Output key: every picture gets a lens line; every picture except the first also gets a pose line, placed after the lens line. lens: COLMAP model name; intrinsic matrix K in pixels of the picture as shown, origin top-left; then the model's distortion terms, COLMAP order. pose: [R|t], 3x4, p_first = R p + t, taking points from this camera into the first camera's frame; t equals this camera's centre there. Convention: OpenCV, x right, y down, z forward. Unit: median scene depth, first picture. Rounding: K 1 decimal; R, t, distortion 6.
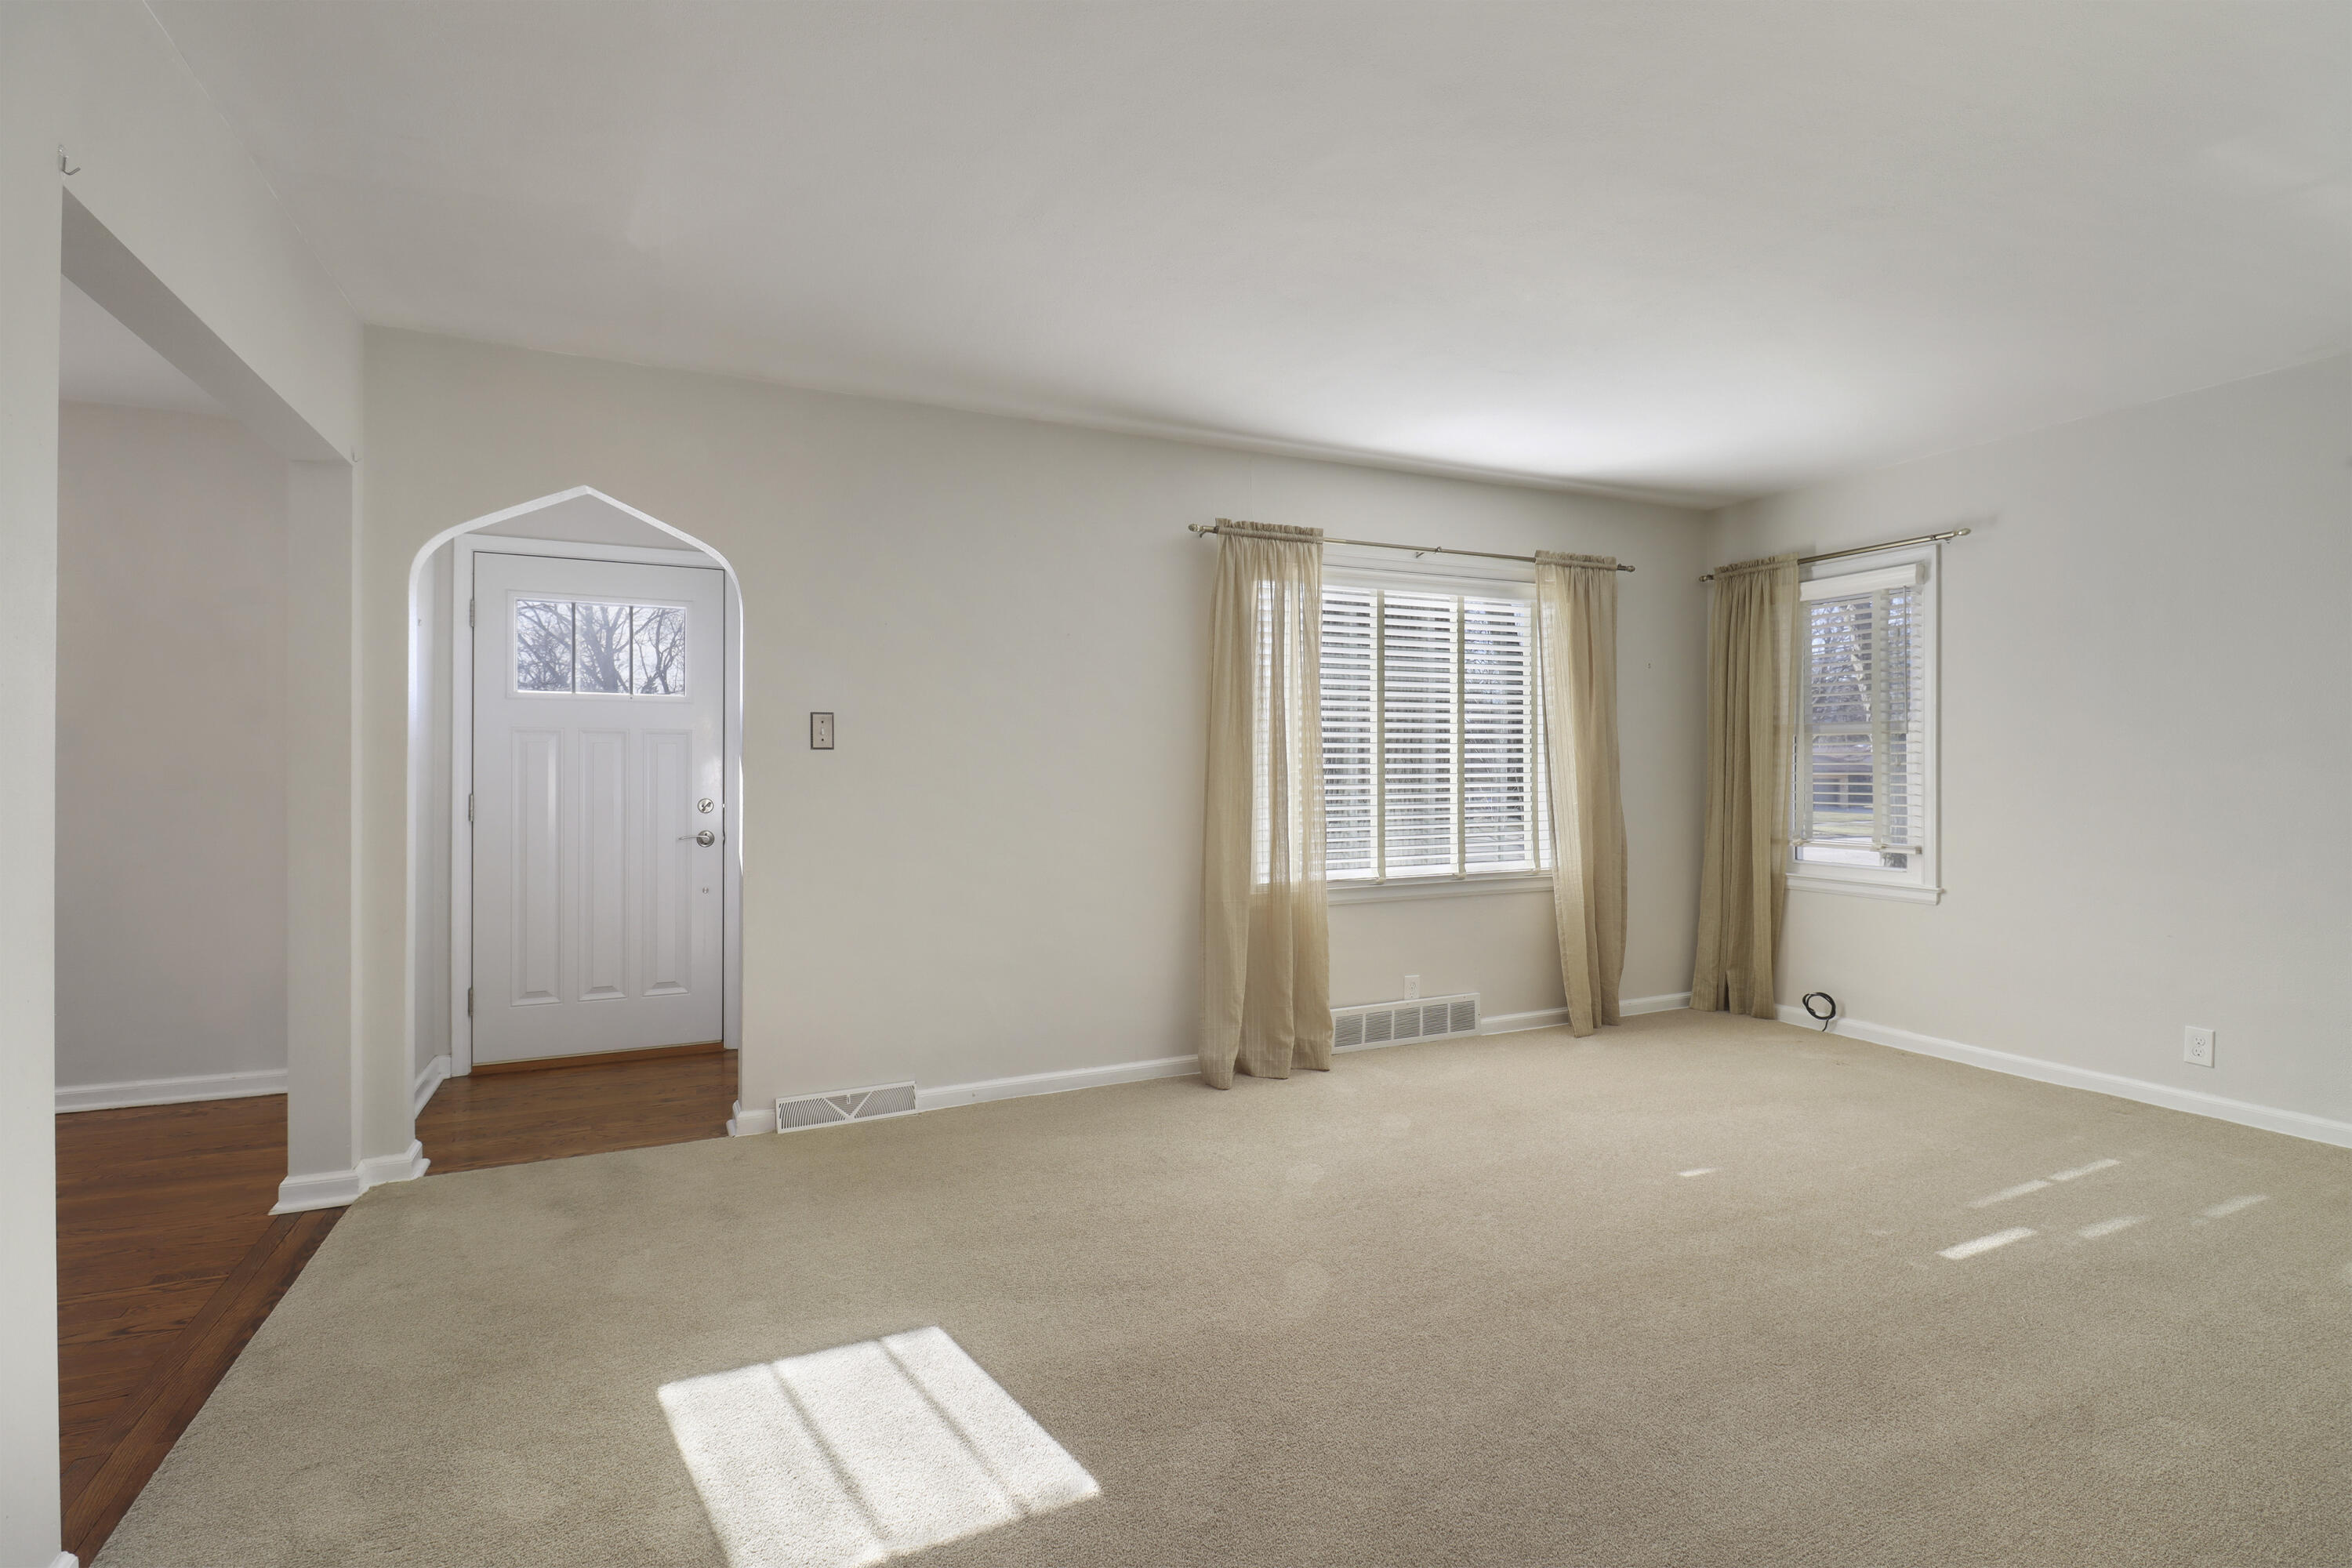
lens RADIAL K [[1115.2, 0, 1192.8], [0, 1115.2, 774.0], [0, 0, 1]] dist [0.012572, -0.003500]
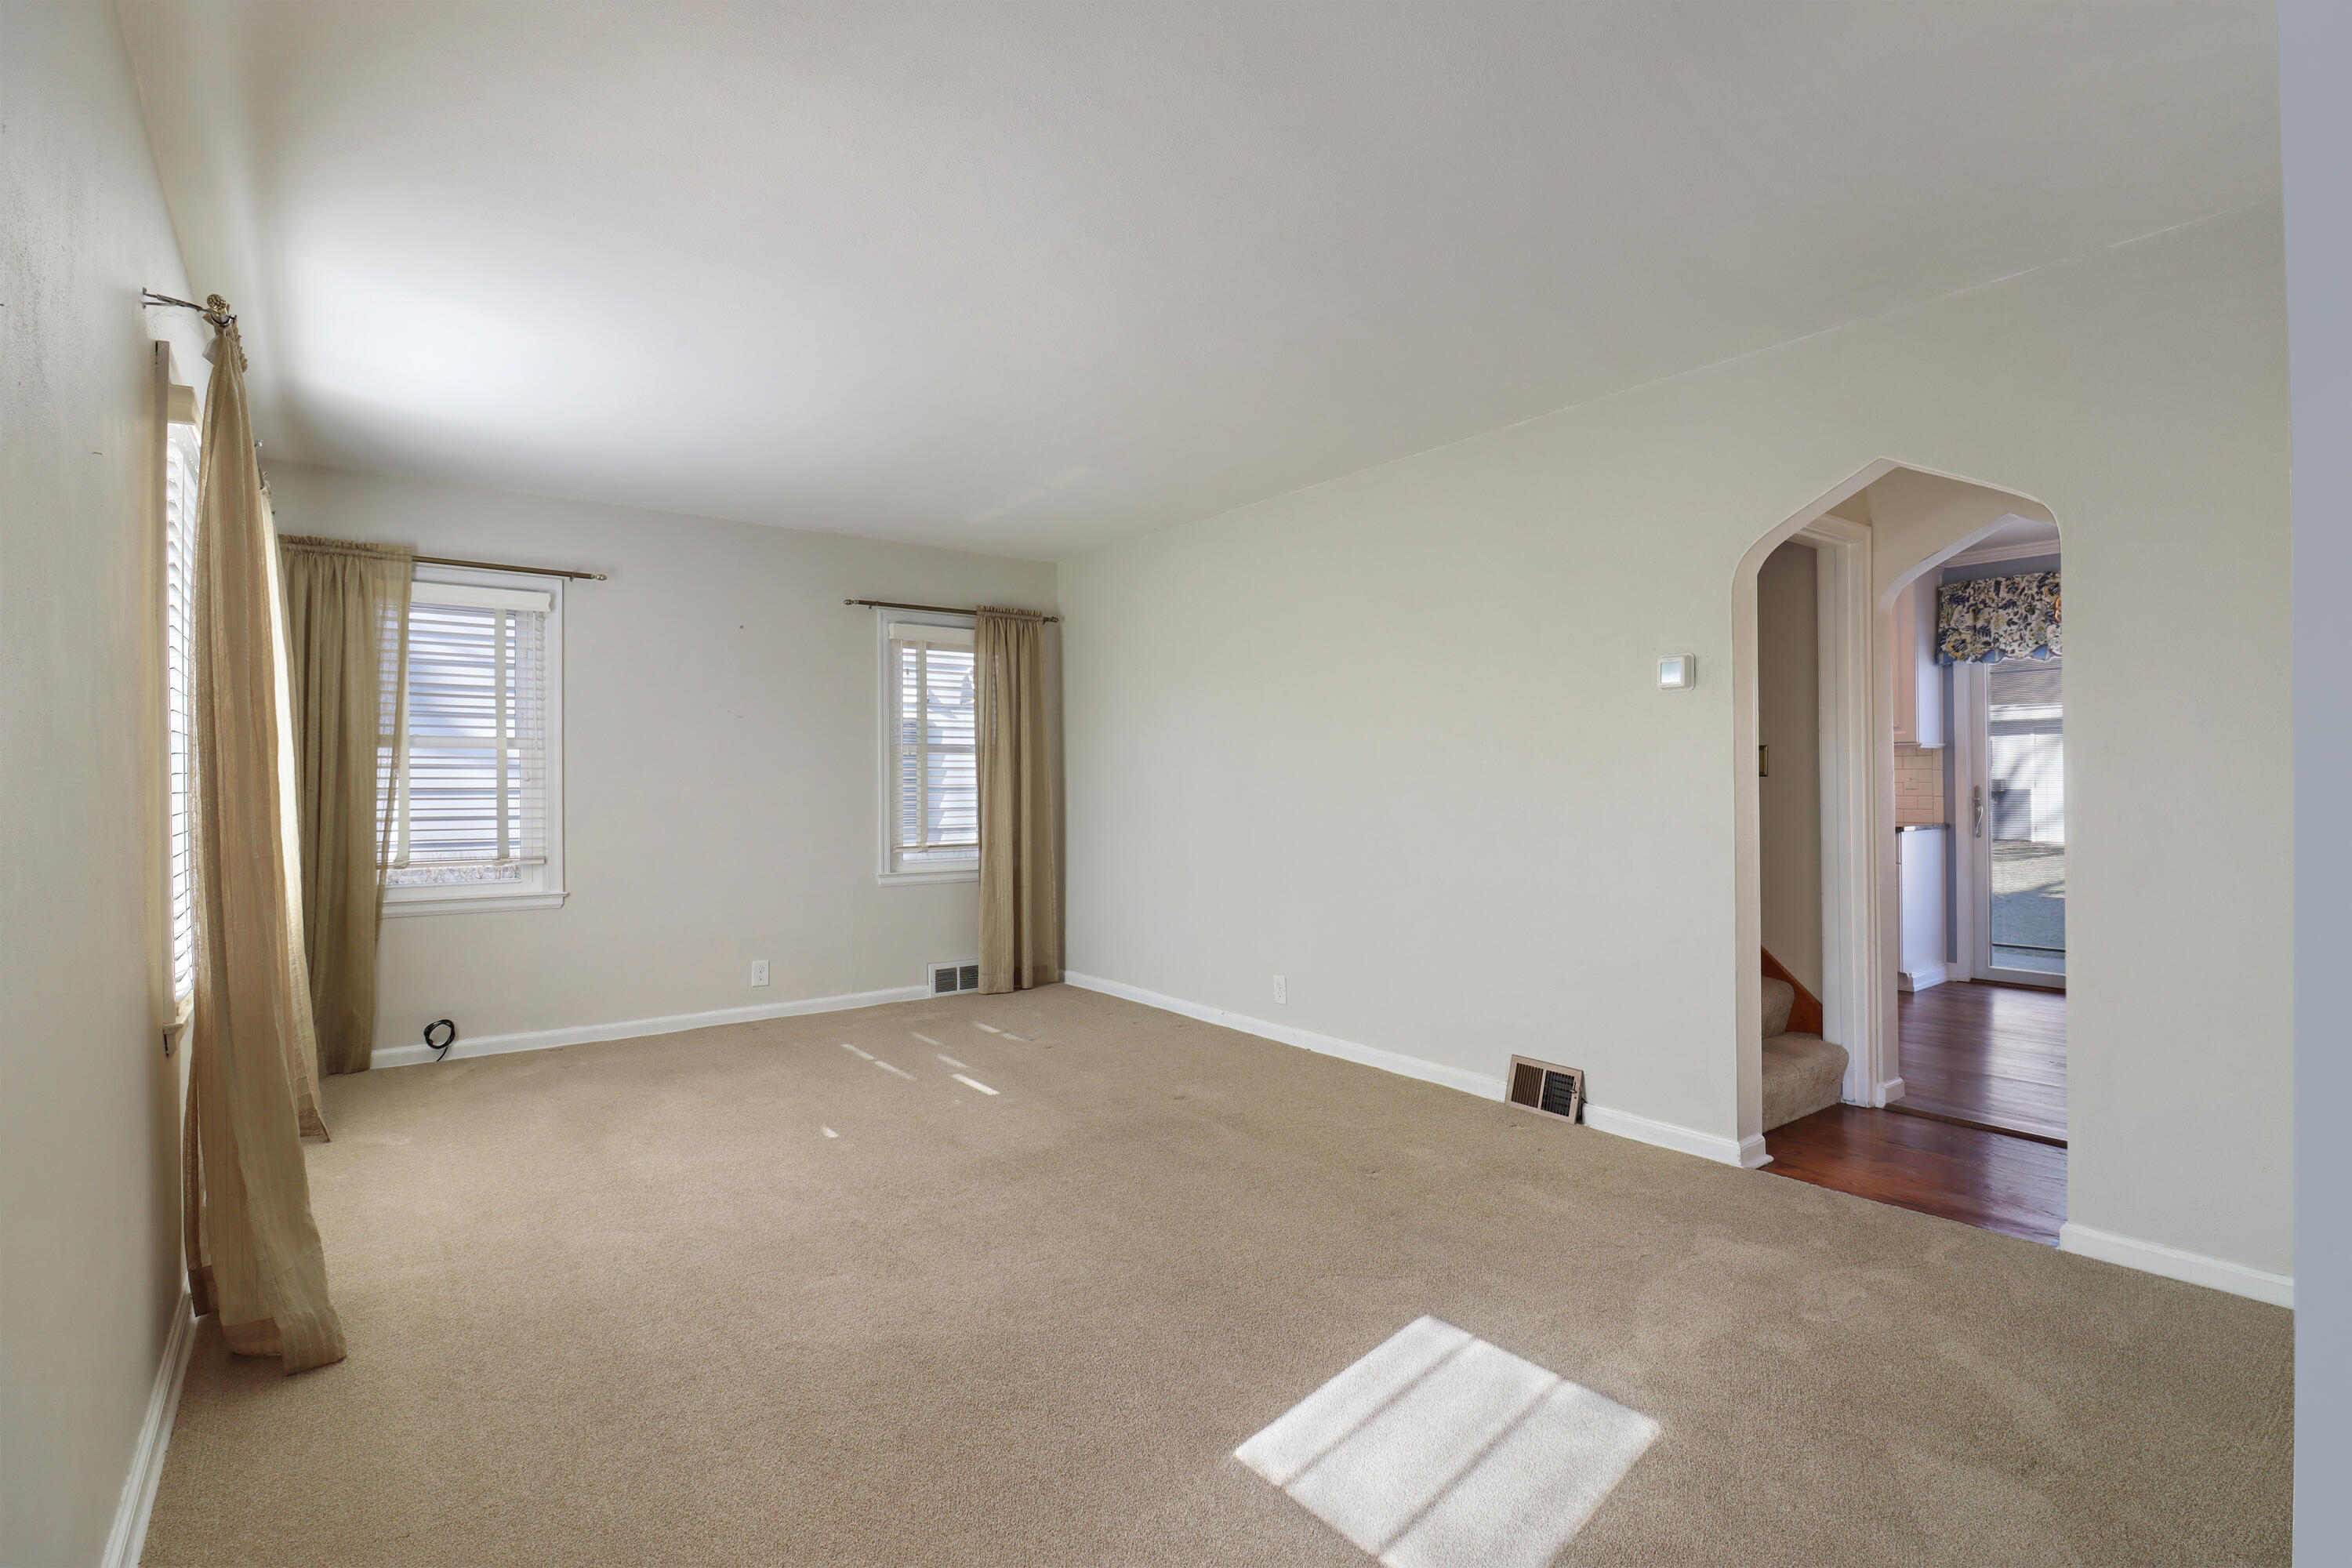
lens RADIAL K [[1115.2, 0, 1186.4], [0, 1115.2, 775.4], [0, 0, 1]] dist [0.012572, -0.003500]
pose [[-0.188412, 0.009705, 0.982042, -0.515597], [0.007334, 0.999937, -0.008474, 0.001414], [-0.982063, 0.005606, -0.188471, 0.587483]]
